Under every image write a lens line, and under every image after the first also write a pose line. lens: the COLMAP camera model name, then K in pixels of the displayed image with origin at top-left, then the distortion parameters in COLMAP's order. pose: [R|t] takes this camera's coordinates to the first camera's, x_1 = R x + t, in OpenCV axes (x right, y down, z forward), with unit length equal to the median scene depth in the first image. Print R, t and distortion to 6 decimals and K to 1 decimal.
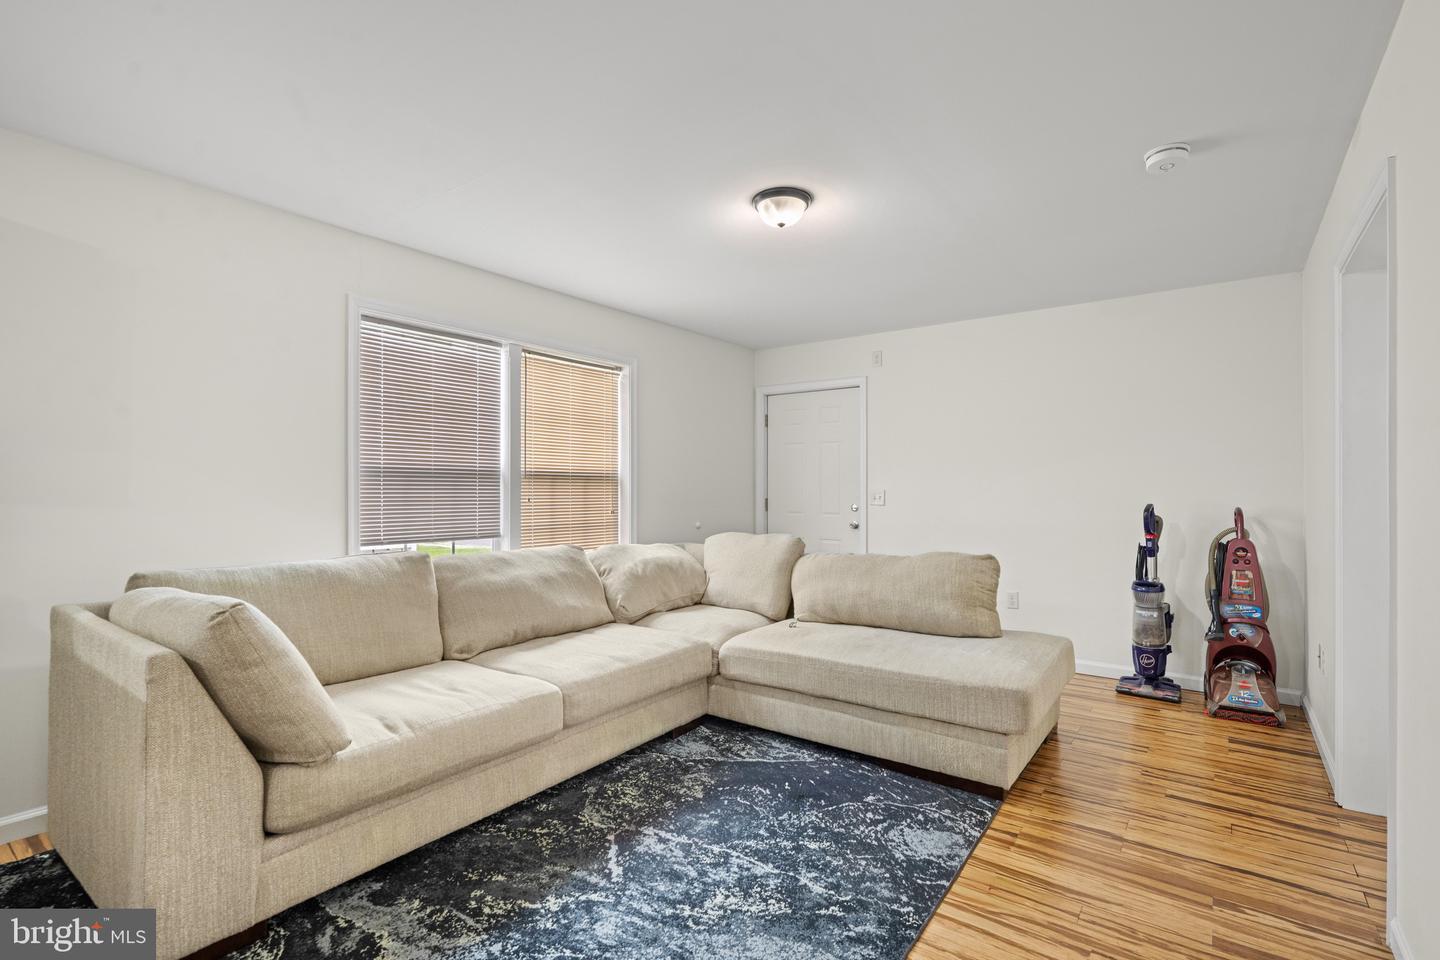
lens RADIAL K [[665.5, 0, 716.8], [0, 665.5, 490.5], [0, 0, 1]] dist [0.001353, 0.000000]
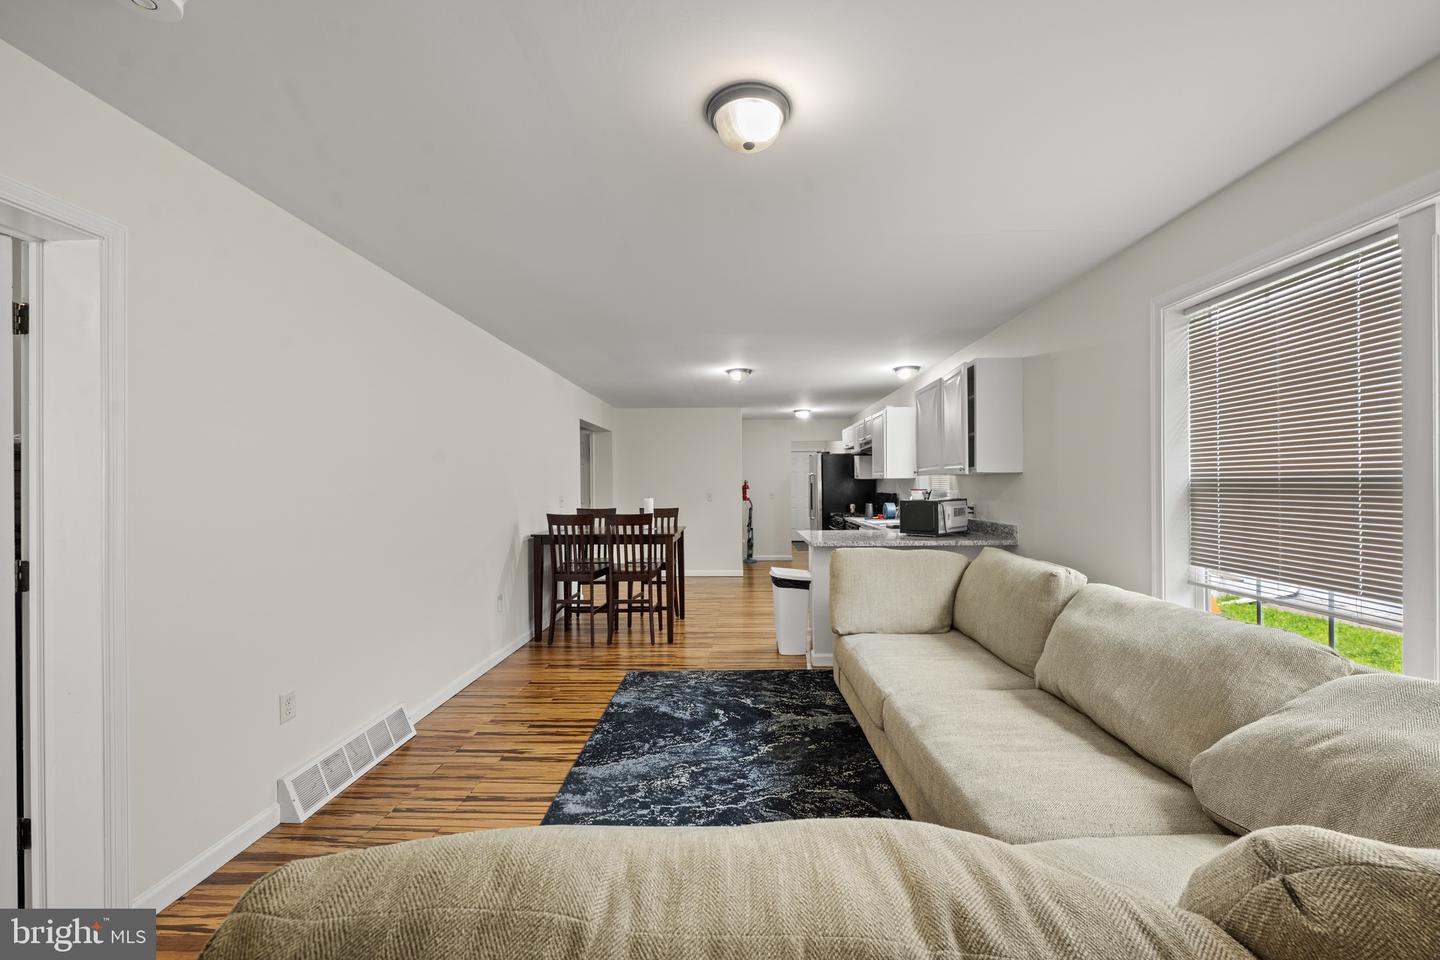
lens RADIAL K [[564.5, 0, 721.5], [0, 564.5, 483.2], [0, 0, 1]] dist [0.000022, 0.000001]
pose [[-0.814126, 0.002745, -0.580682, 0.390308], [0.004348, 0.999990, -0.001368, -0.031423], [0.580673, -0.003639, -0.814129, 1.214376]]
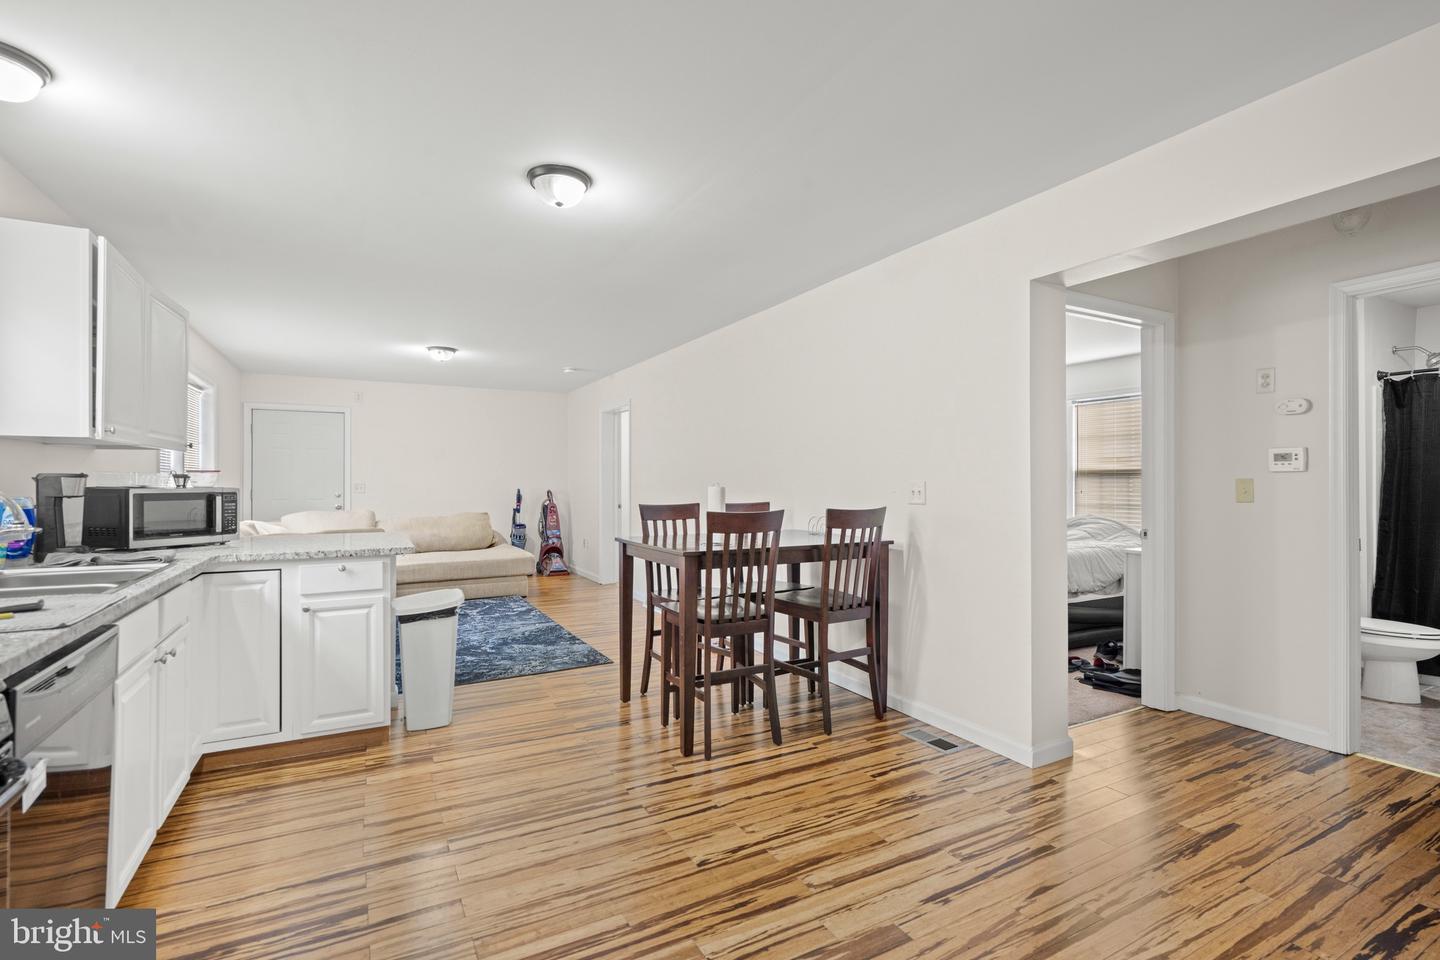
lens RADIAL K [[665.5, 0, 718.8], [0, 665.5, 482.6], [0, 0, 1]] dist [0.001353, 0.000000]
pose [[0.408071, -0.000367, 0.912950, -1.234737], [0.004276, 0.999990, -0.001510, 0.005705], [-0.912940, 0.004520, 0.408068, -0.568861]]
